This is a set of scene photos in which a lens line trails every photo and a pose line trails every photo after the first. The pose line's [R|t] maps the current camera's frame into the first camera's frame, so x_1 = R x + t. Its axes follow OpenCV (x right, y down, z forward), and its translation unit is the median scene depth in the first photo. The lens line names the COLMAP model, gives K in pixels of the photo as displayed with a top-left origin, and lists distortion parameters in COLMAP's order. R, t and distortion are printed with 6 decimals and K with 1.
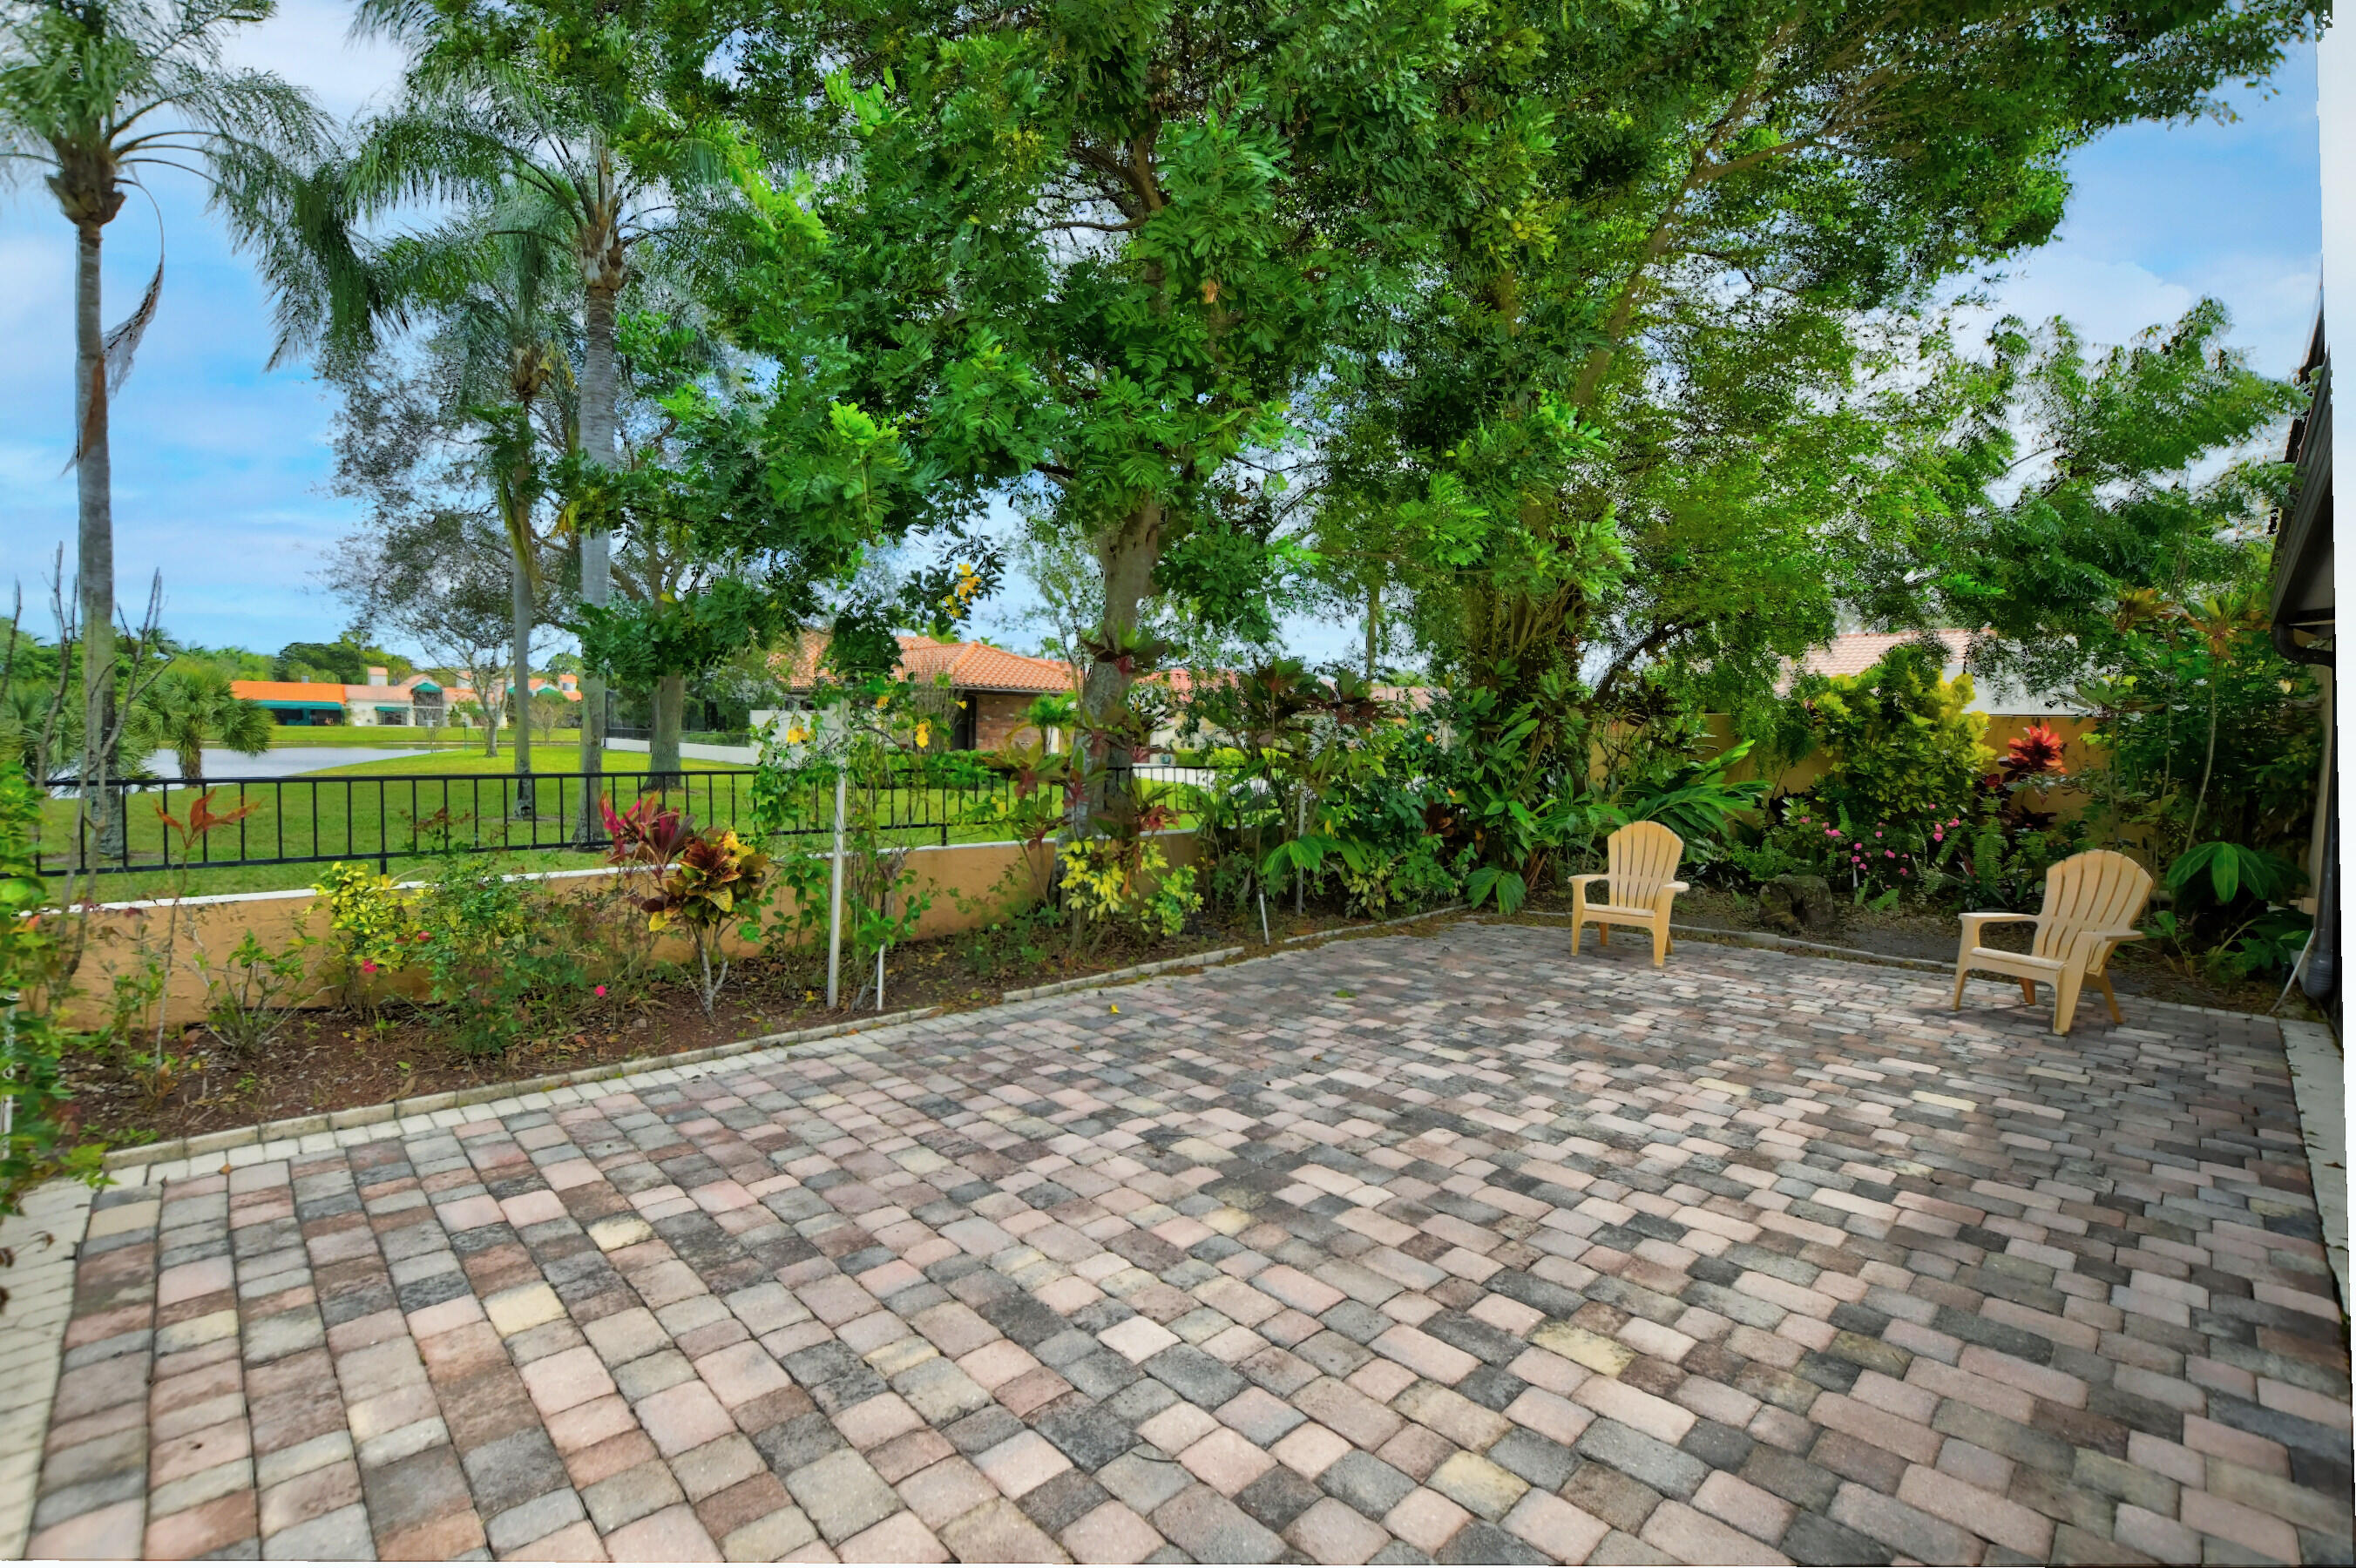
lens RADIAL K [[1043.8, 0, 1167.8], [0, 1043.8, 791.2], [0, 0, 1]] dist [-0.030966, 0.004168]
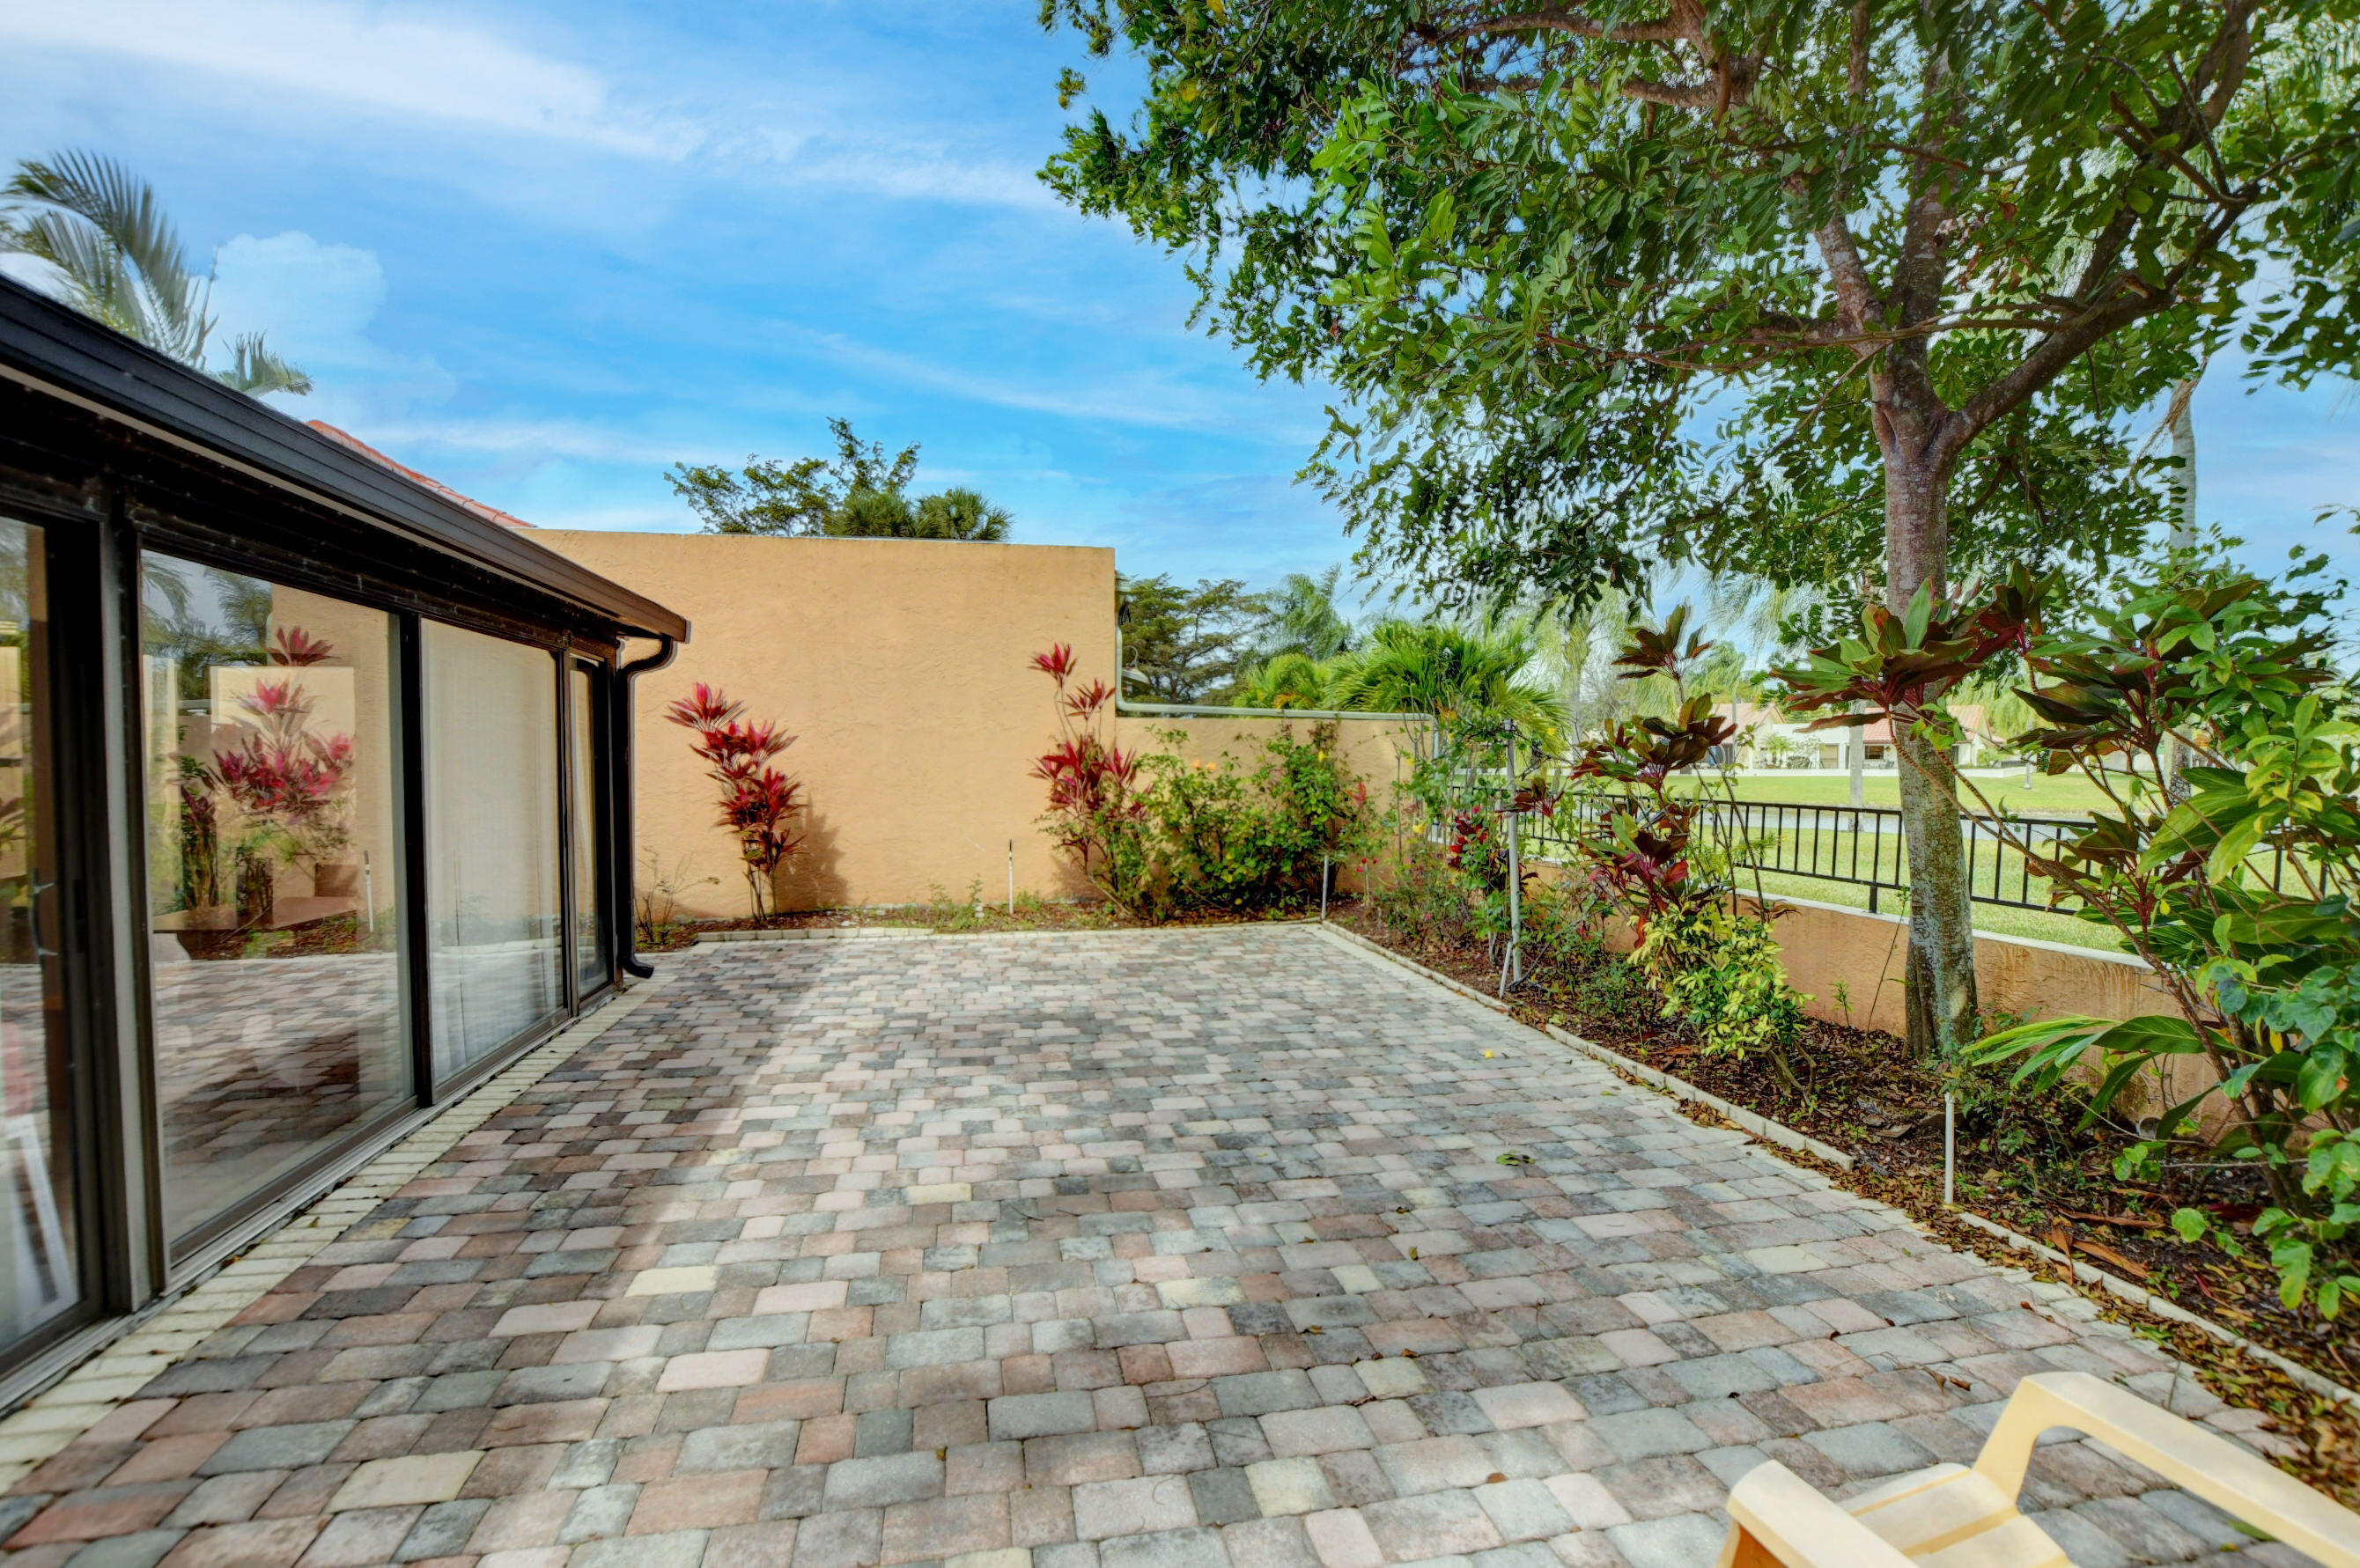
lens RADIAL K [[1045.6, 0, 1169.7], [0, 1045.6, 791.3], [0, 0, 1]] dist [-0.030966, 0.004168]
pose [[-0.538327, 0.005100, -0.842721, 1.202239], [-0.060047, 0.997208, 0.044393, -0.067787], [0.840594, 0.074501, -0.536517, 1.683357]]
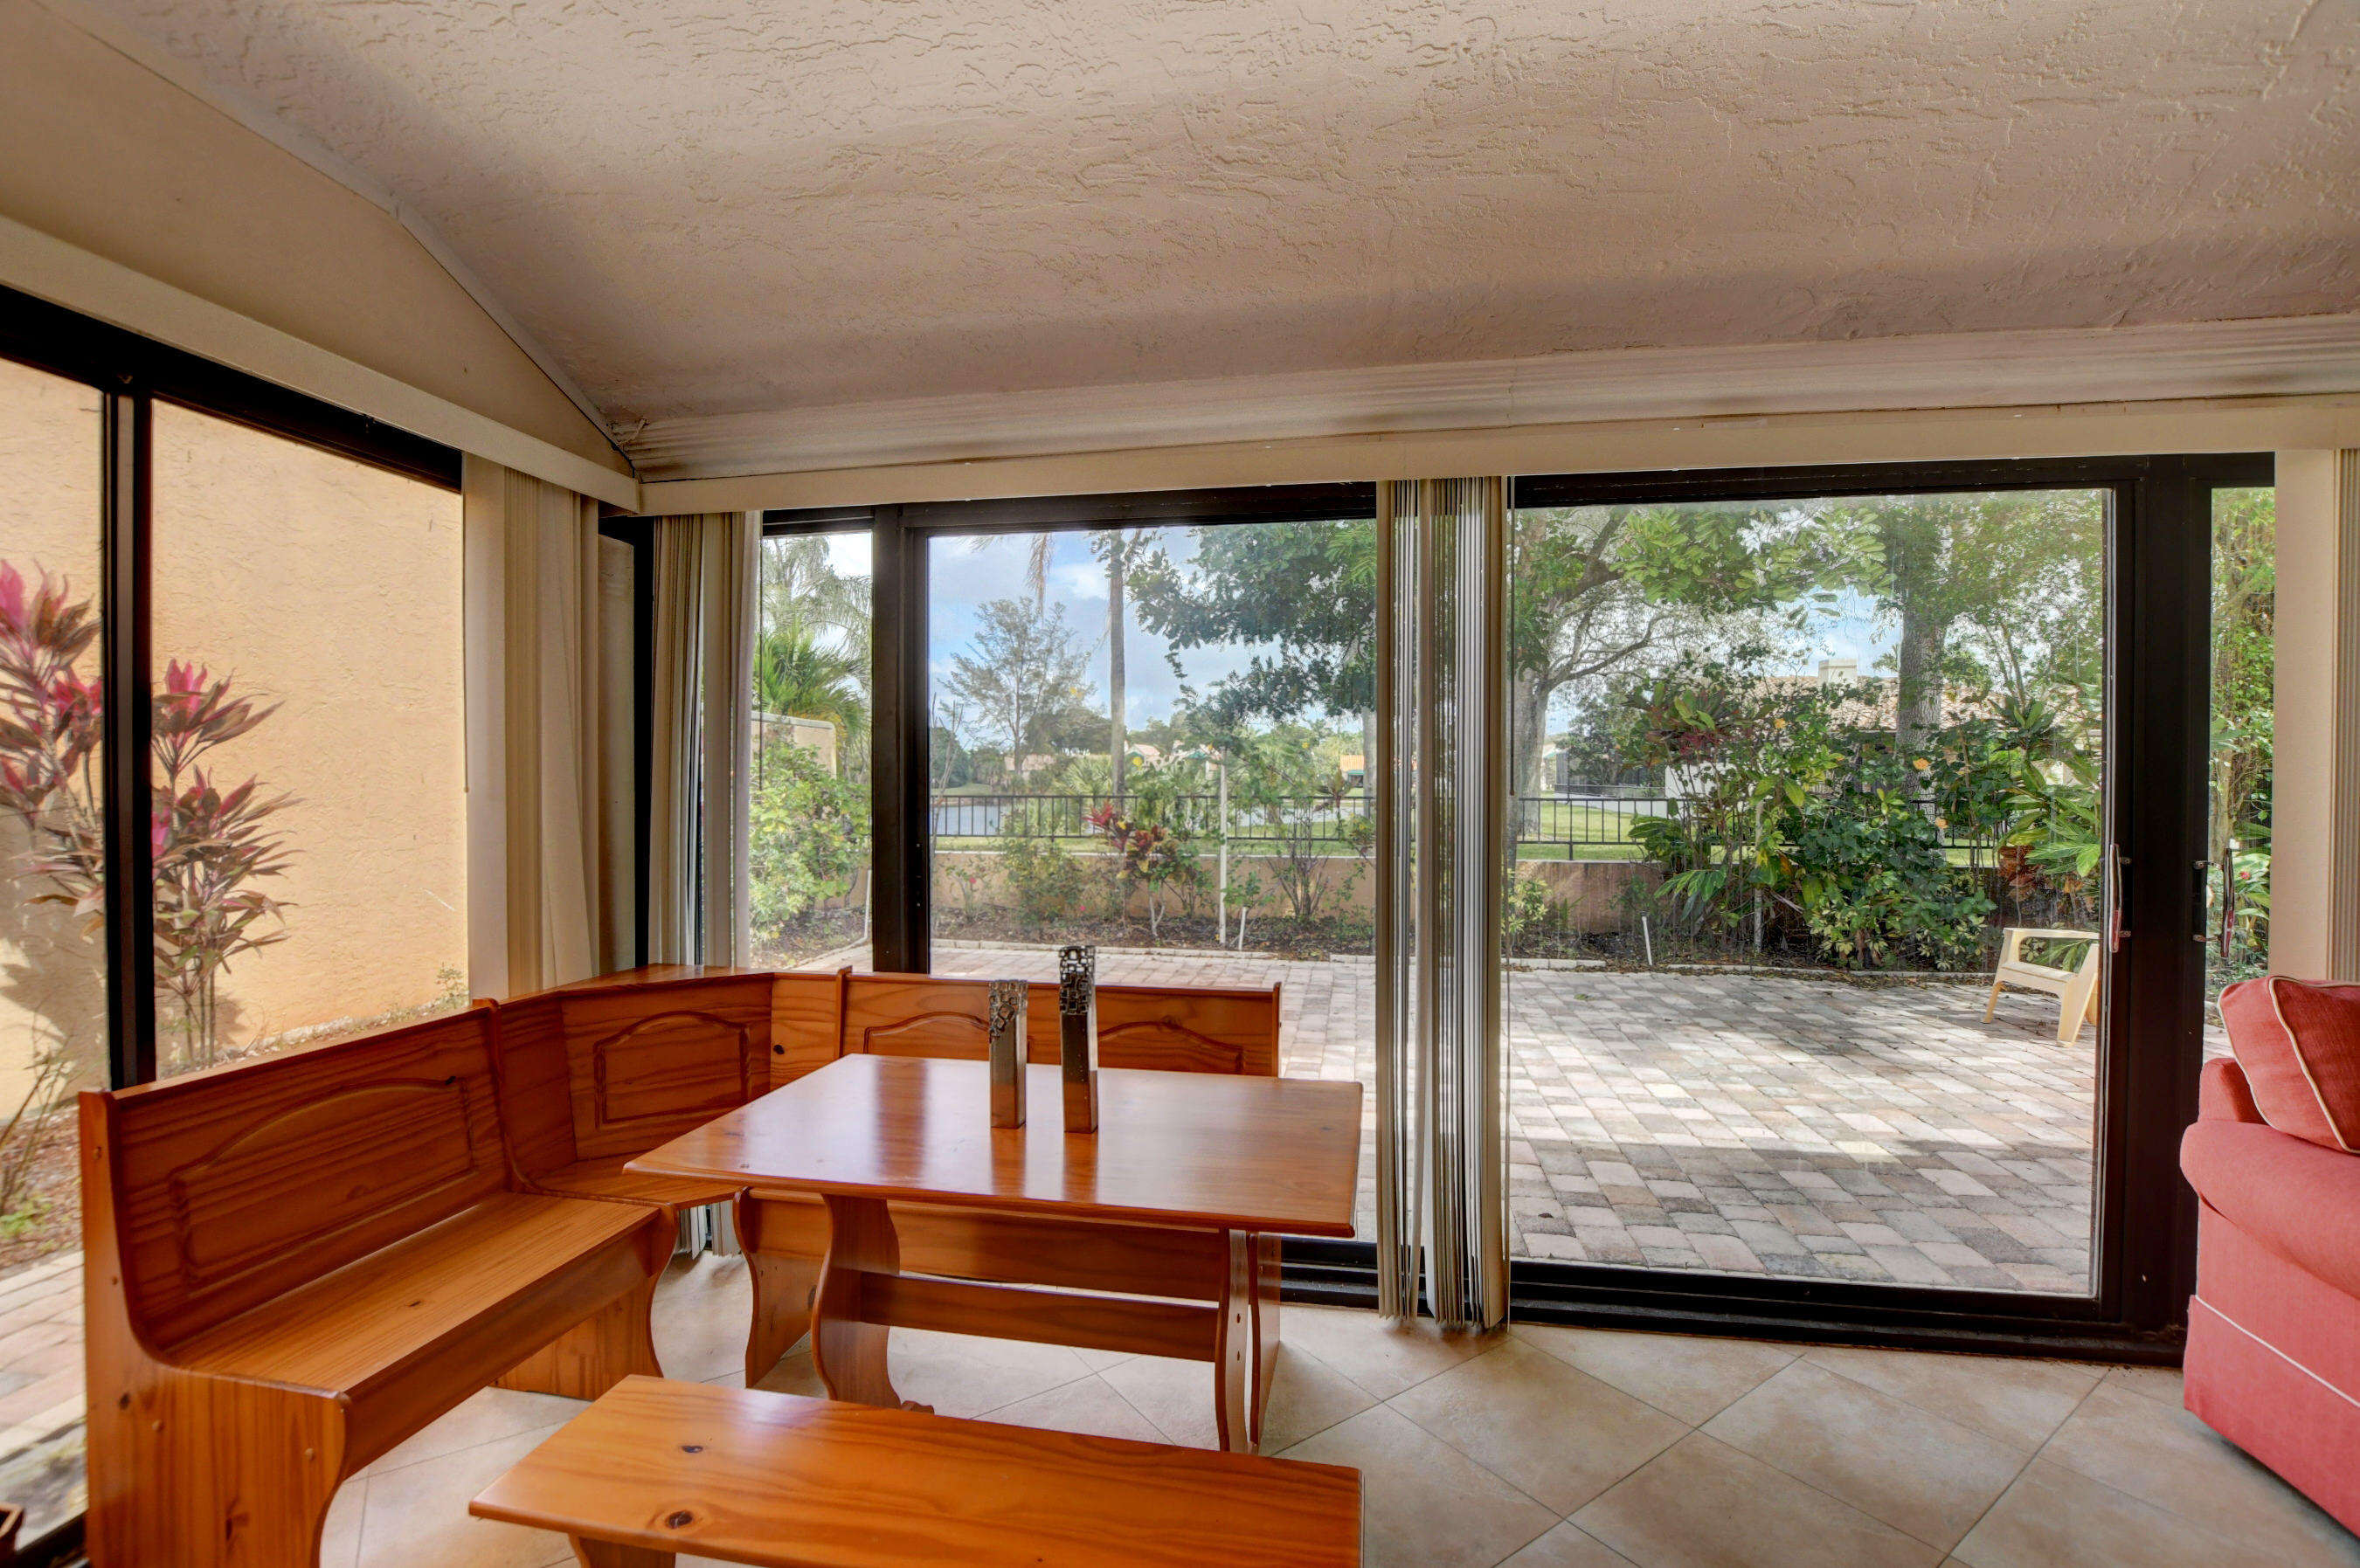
lens RADIAL K [[1045.6, 0, 1169.7], [0, 1045.6, 791.3], [0, 0, 1]] dist [-0.030966, 0.004168]
pose [[0.576060, -0.012649, -0.817309, 1.181433], [-0.036284, 0.998499, -0.041027, 0.058844], [0.816601, 0.053290, 0.574737, 0.013339]]
